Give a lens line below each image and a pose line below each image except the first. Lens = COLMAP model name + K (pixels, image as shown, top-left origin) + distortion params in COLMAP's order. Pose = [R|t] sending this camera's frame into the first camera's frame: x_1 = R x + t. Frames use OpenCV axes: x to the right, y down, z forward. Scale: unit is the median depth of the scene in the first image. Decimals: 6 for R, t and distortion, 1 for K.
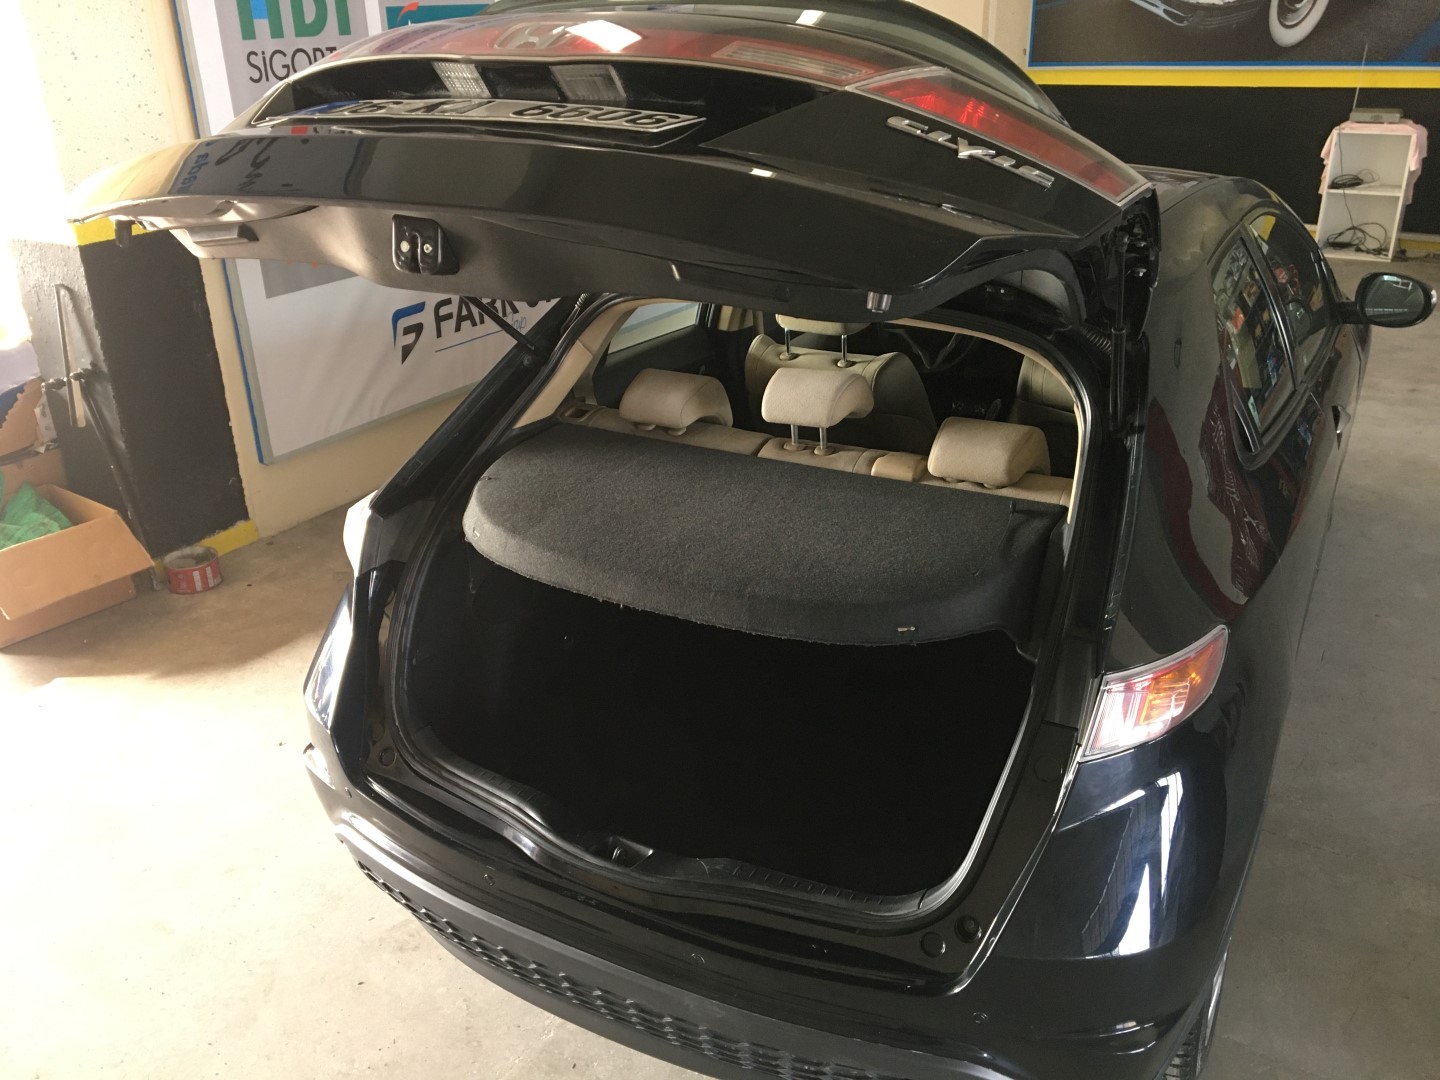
lens RADIAL K [[1208.9, 0, 720.0], [0, 1208.9, 540.0], [0, 0, 1]] dist [0.103552, -0.165075]
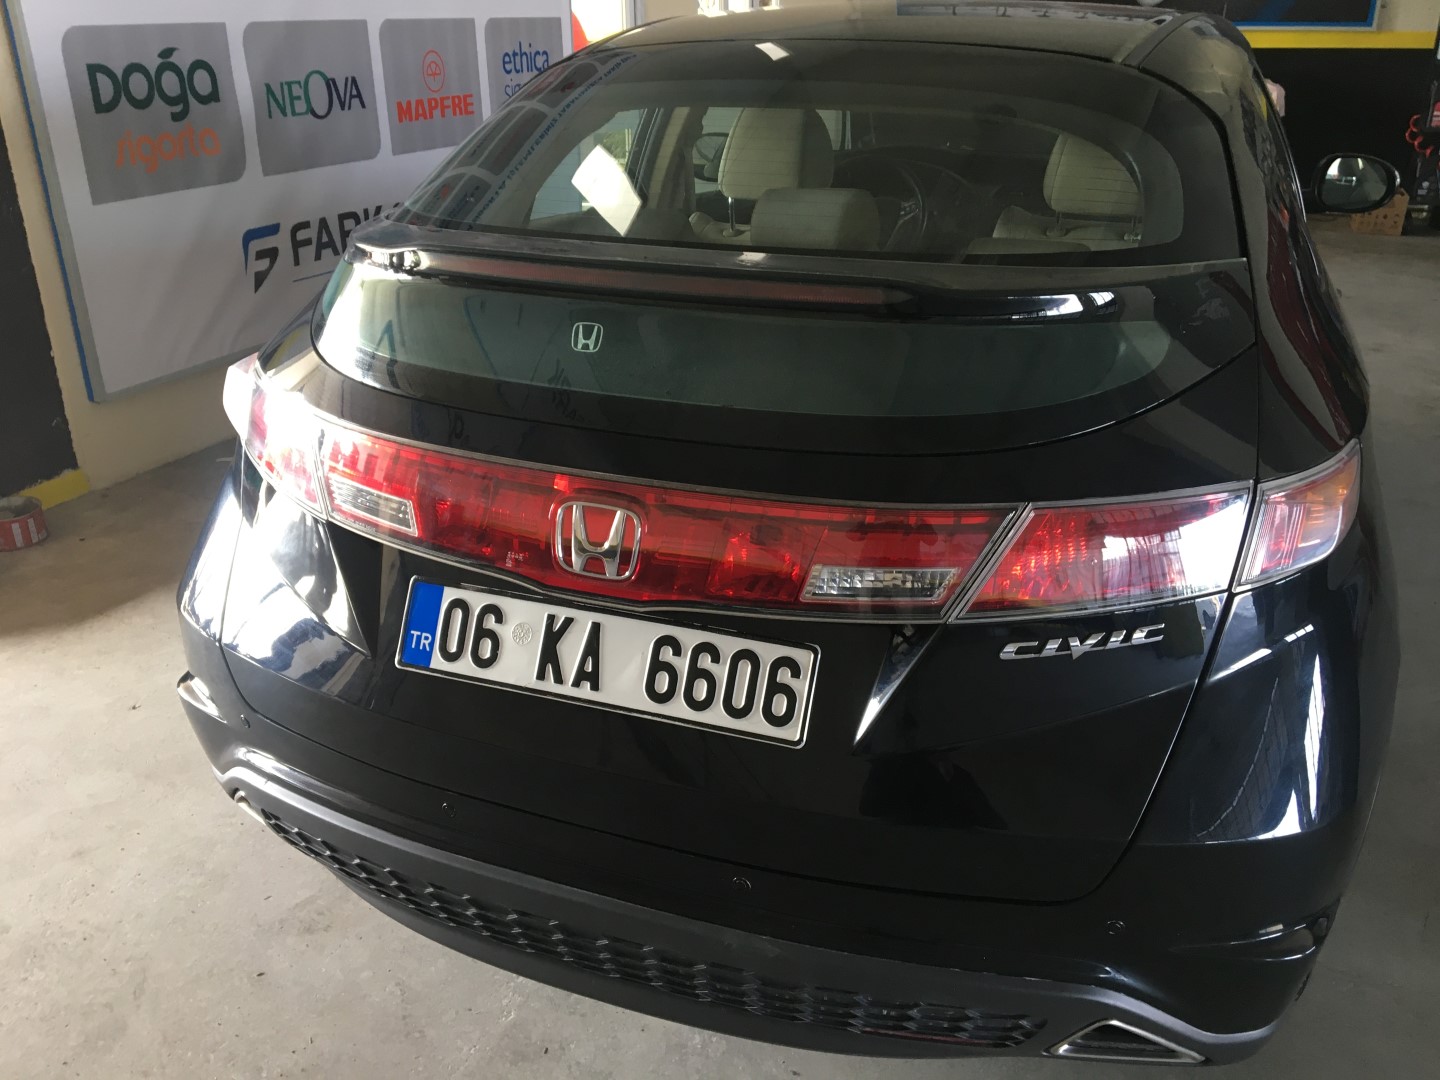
lens RADIAL K [[1214.7, 0, 720.0], [0, 1214.7, 540.0], [0, 0, 1]] dist [0.065261, -0.084651]
pose [[0.991818, -0.032358, 0.123493, -0.085410], [0.033117, 0.999443, -0.004100, 0.091529], [-0.123292, 0.008156, 0.992337, 0.167152]]
